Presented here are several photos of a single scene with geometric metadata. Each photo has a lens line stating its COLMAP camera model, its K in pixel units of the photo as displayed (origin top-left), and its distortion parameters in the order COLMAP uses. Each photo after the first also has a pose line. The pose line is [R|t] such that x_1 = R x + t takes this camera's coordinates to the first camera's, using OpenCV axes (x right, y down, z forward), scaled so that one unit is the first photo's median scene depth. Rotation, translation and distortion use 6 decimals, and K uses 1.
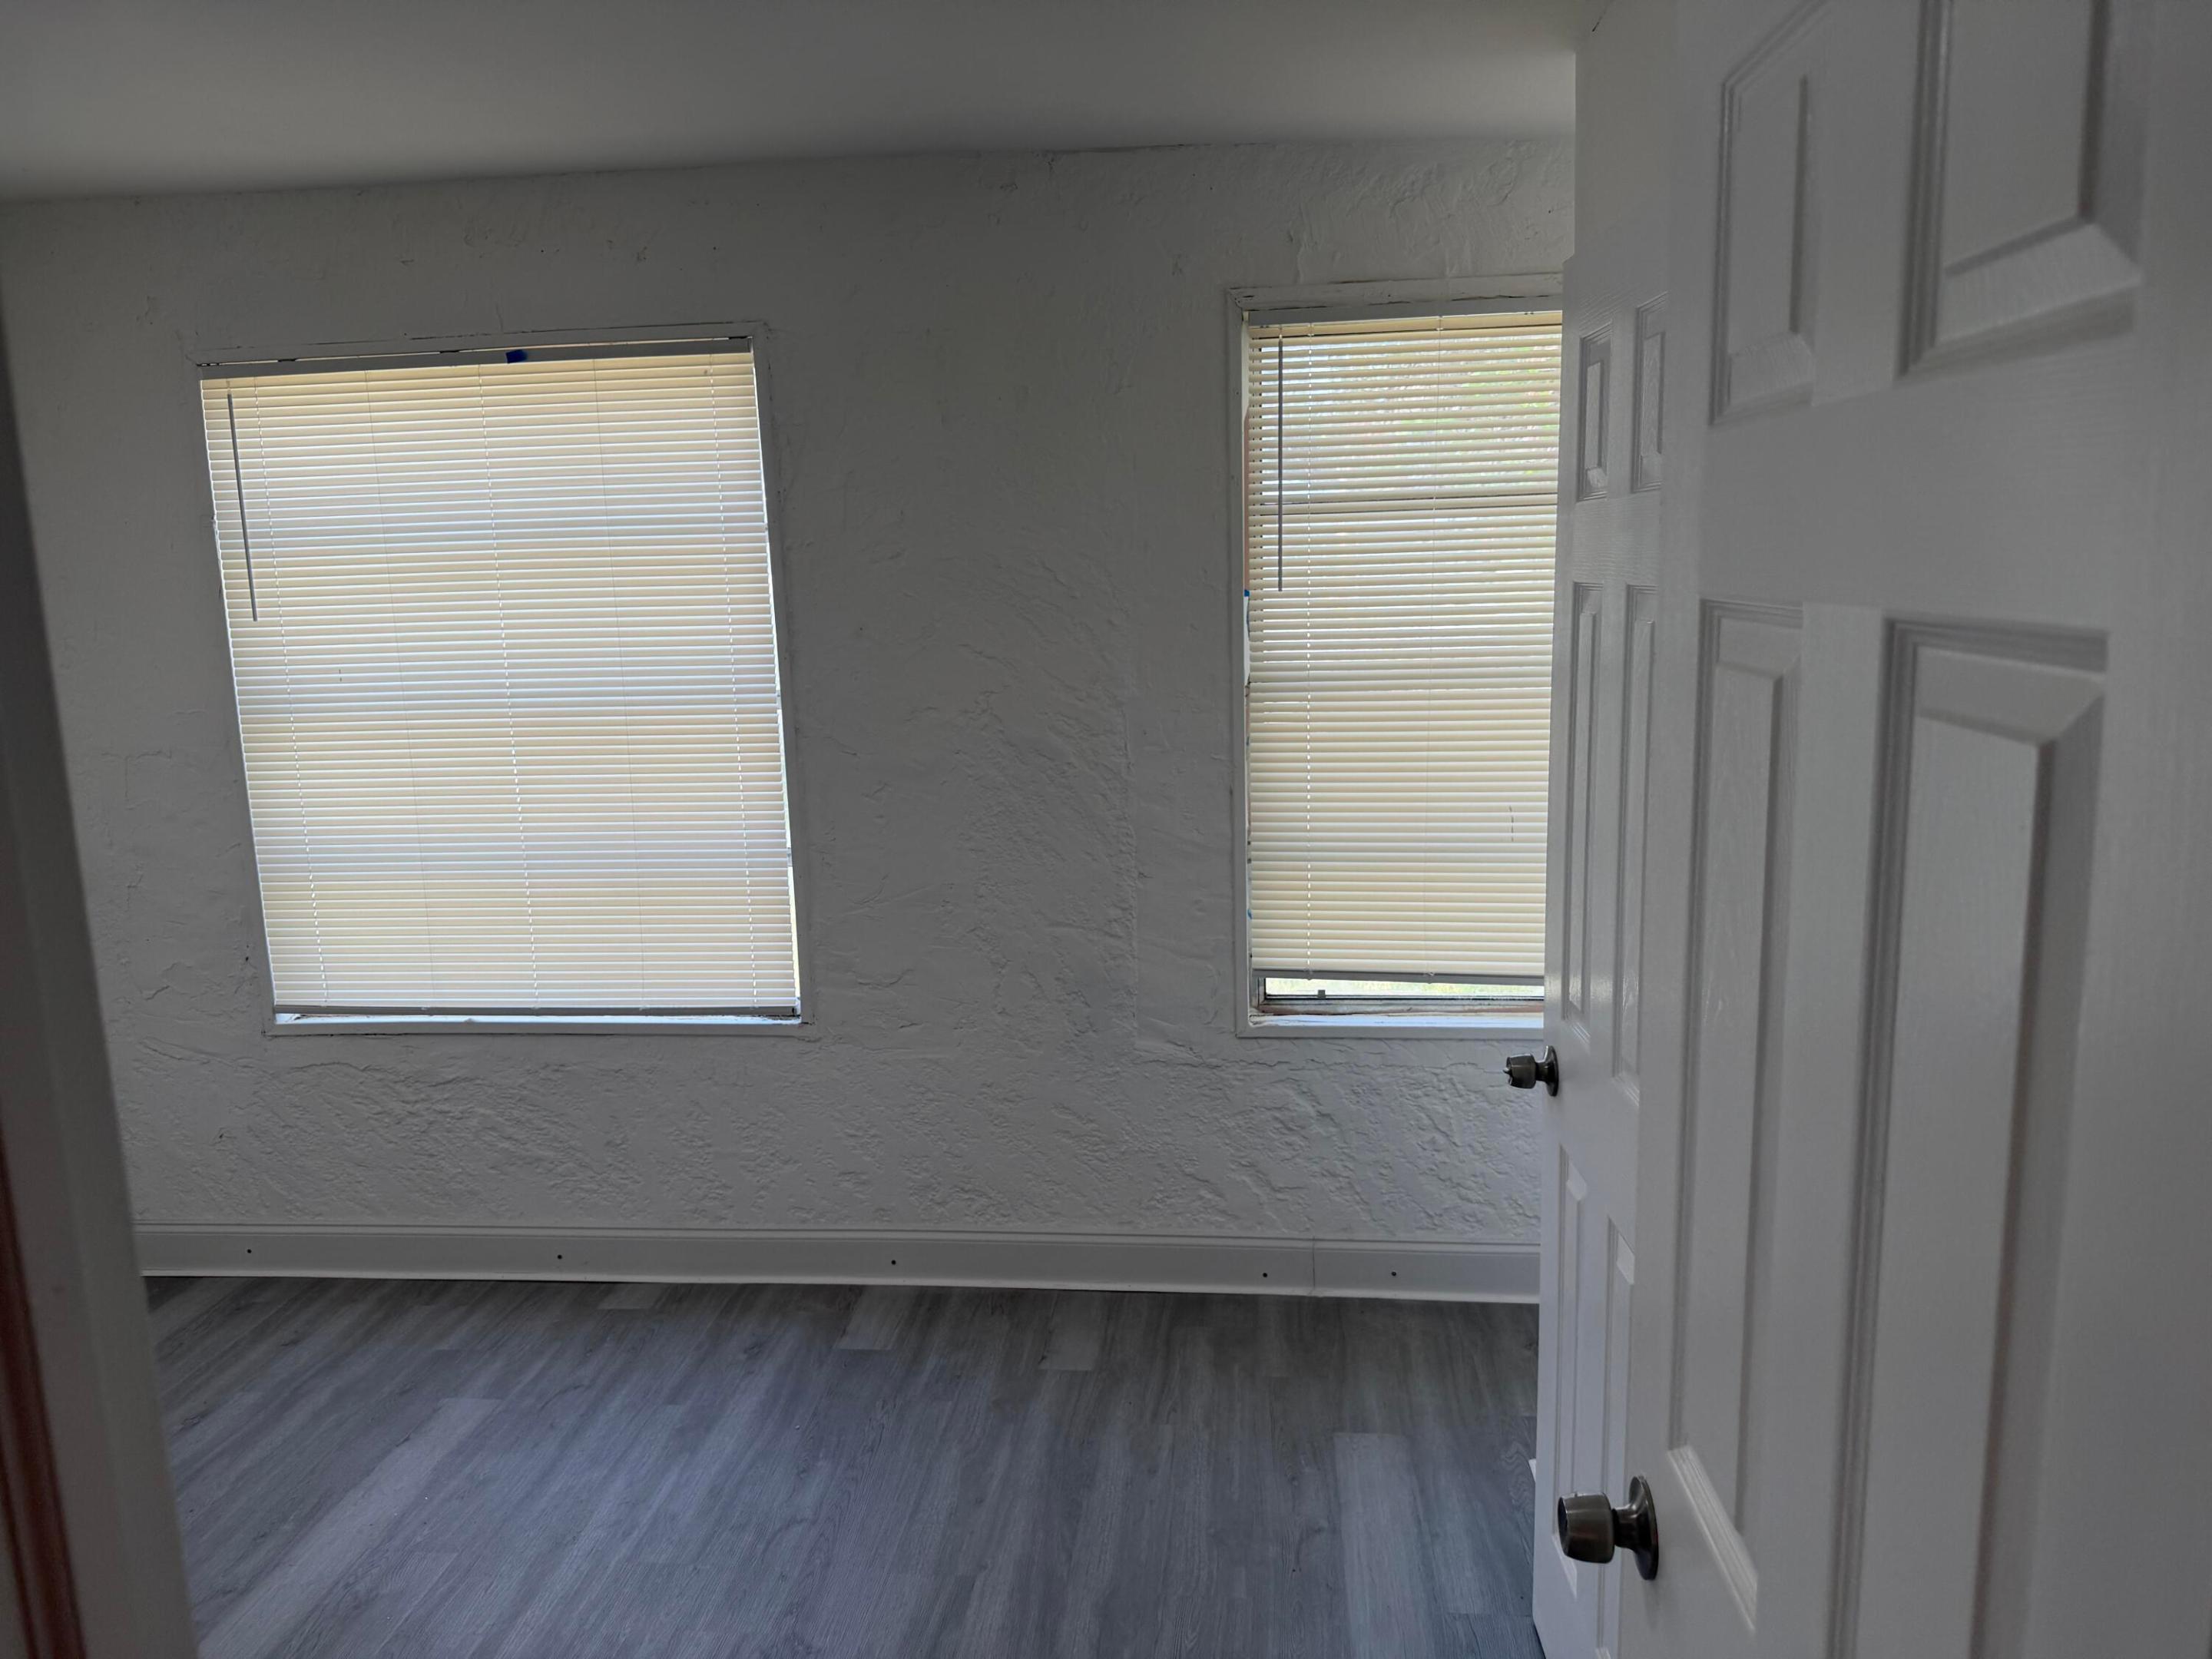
lens RADIAL K [[1561.1, 0, 1095.6], [0, 1561.1, 835.8], [0, 0, 1]] dist [0.005093, -0.012021]
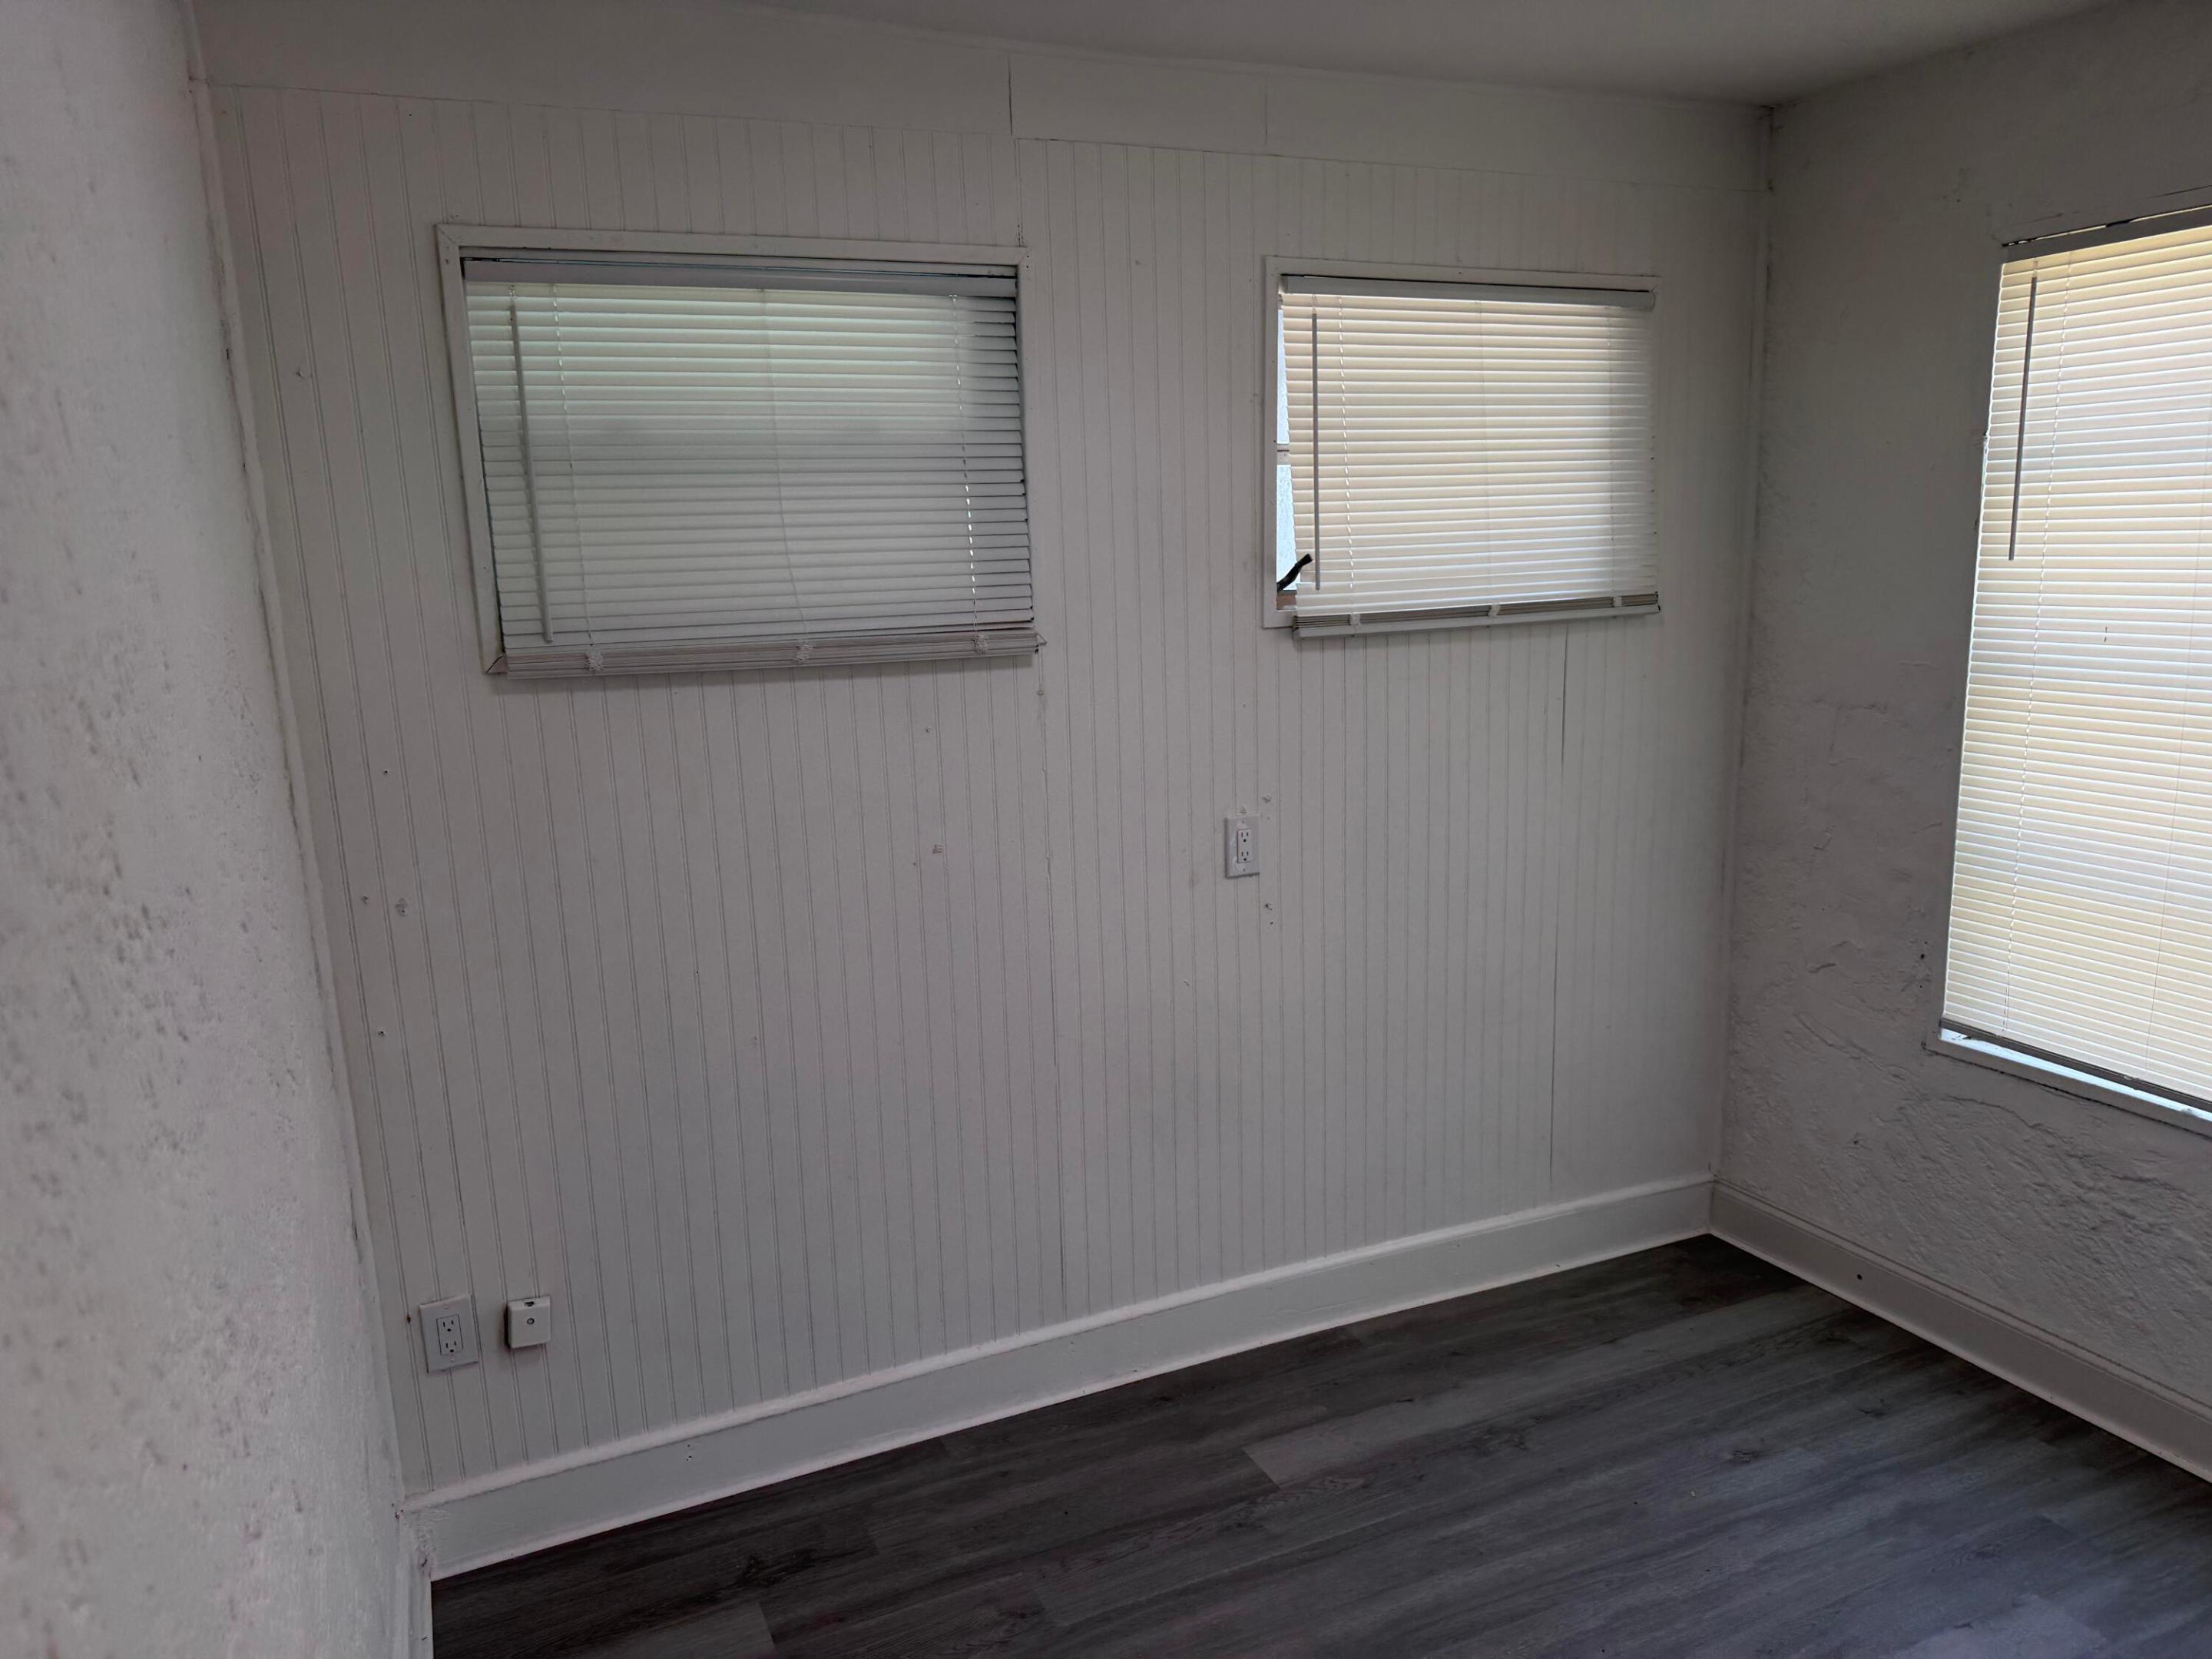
lens RADIAL K [[1561.1, 0, 1095.6], [0, 1561.1, 835.8], [0, 0, 1]] dist [0.005093, -0.012021]
pose [[0.498056, 0.183009, -0.847613, -0.058955], [-0.131378, 0.982117, 0.134852, -0.043201], [0.857135, 0.044194, 0.513192, 0.178008]]
